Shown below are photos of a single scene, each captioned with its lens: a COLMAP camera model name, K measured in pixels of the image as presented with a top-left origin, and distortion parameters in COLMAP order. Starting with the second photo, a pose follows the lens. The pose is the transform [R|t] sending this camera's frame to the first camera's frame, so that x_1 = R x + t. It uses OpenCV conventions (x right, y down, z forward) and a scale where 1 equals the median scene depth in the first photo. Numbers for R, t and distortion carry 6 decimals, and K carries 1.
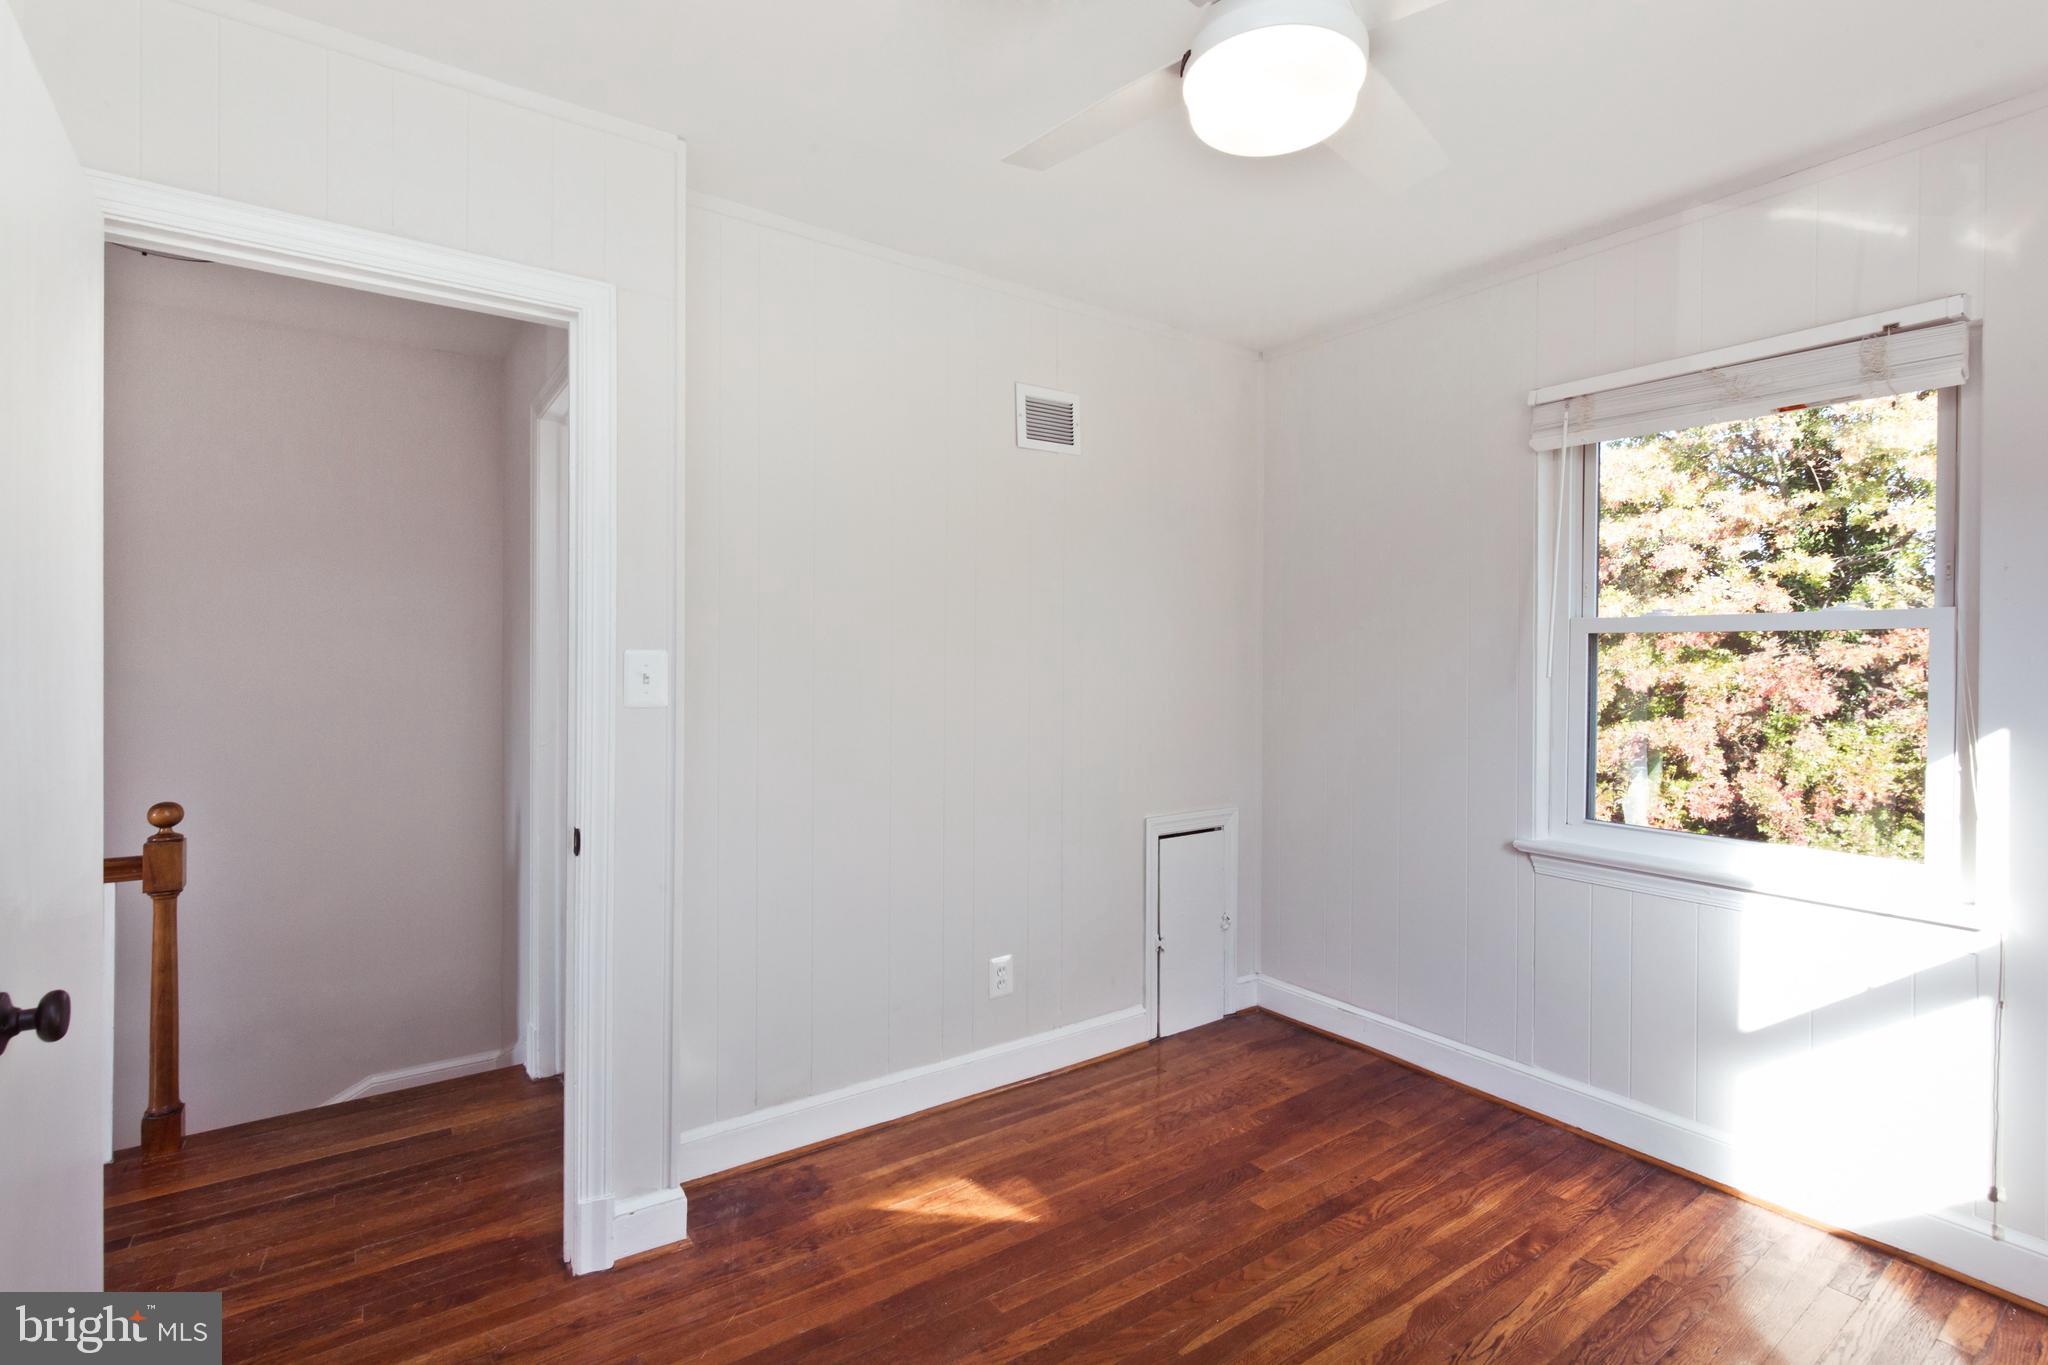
lens RADIAL K [[917.8, 0, 1029.2], [0, 917.8, 675.8], [0, 0, 1]] dist [0.000065, -0.000161]
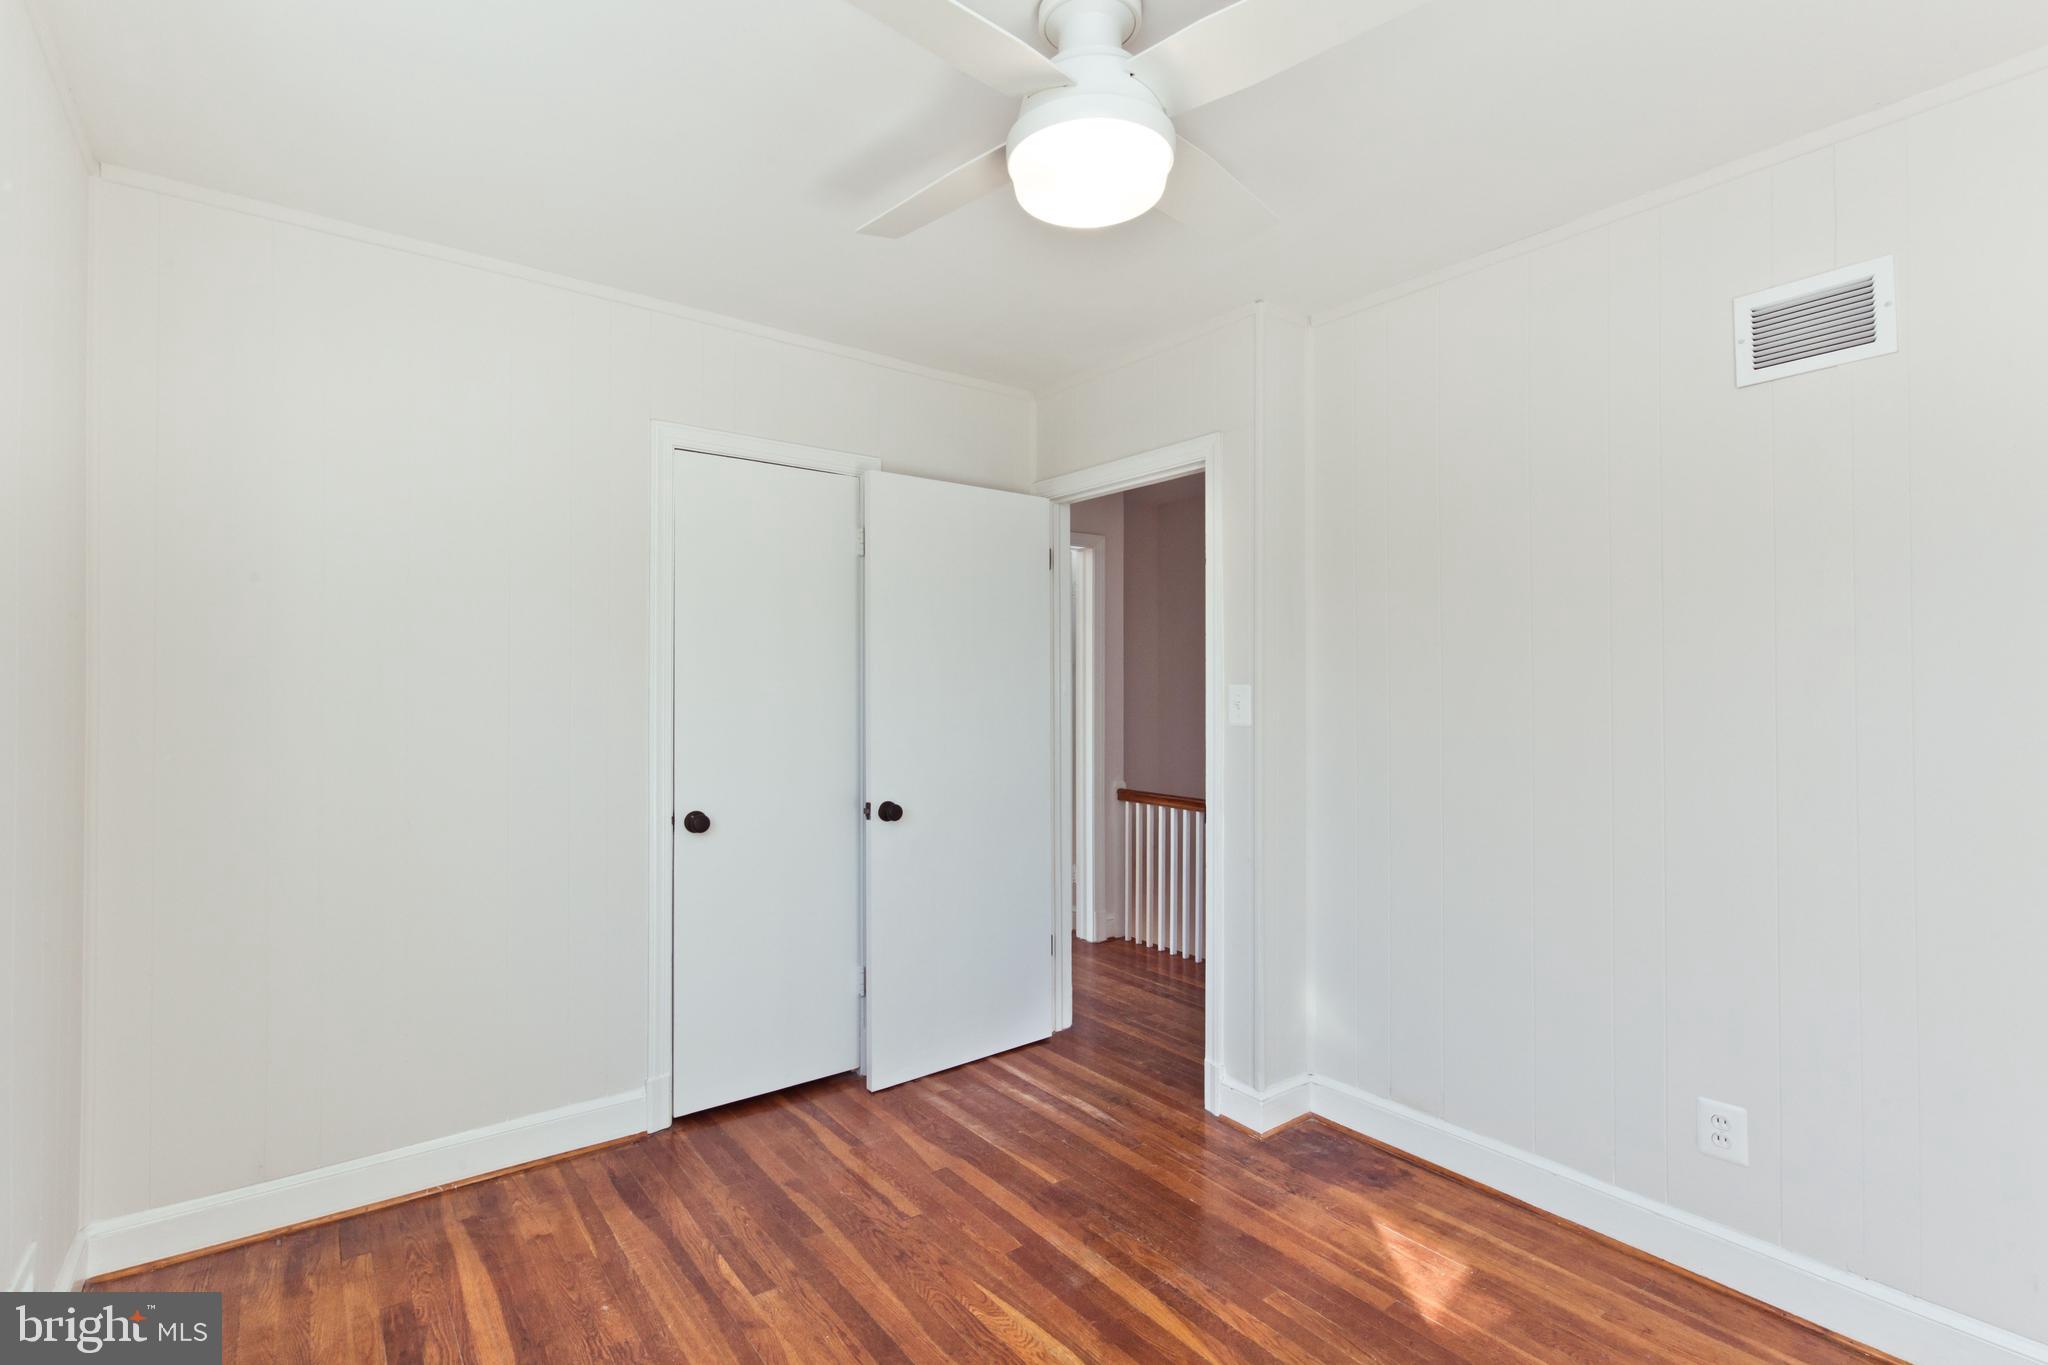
lens RADIAL K [[917.8, 0, 1029.2], [0, 917.8, 675.8], [0, 0, 1]] dist [0.000065, -0.000161]
pose [[0.073226, -0.015420, -0.997196, 0.844077], [-0.007615, 0.999843, -0.016020, -0.015602], [0.997286, 0.008767, 0.073097, 0.522485]]
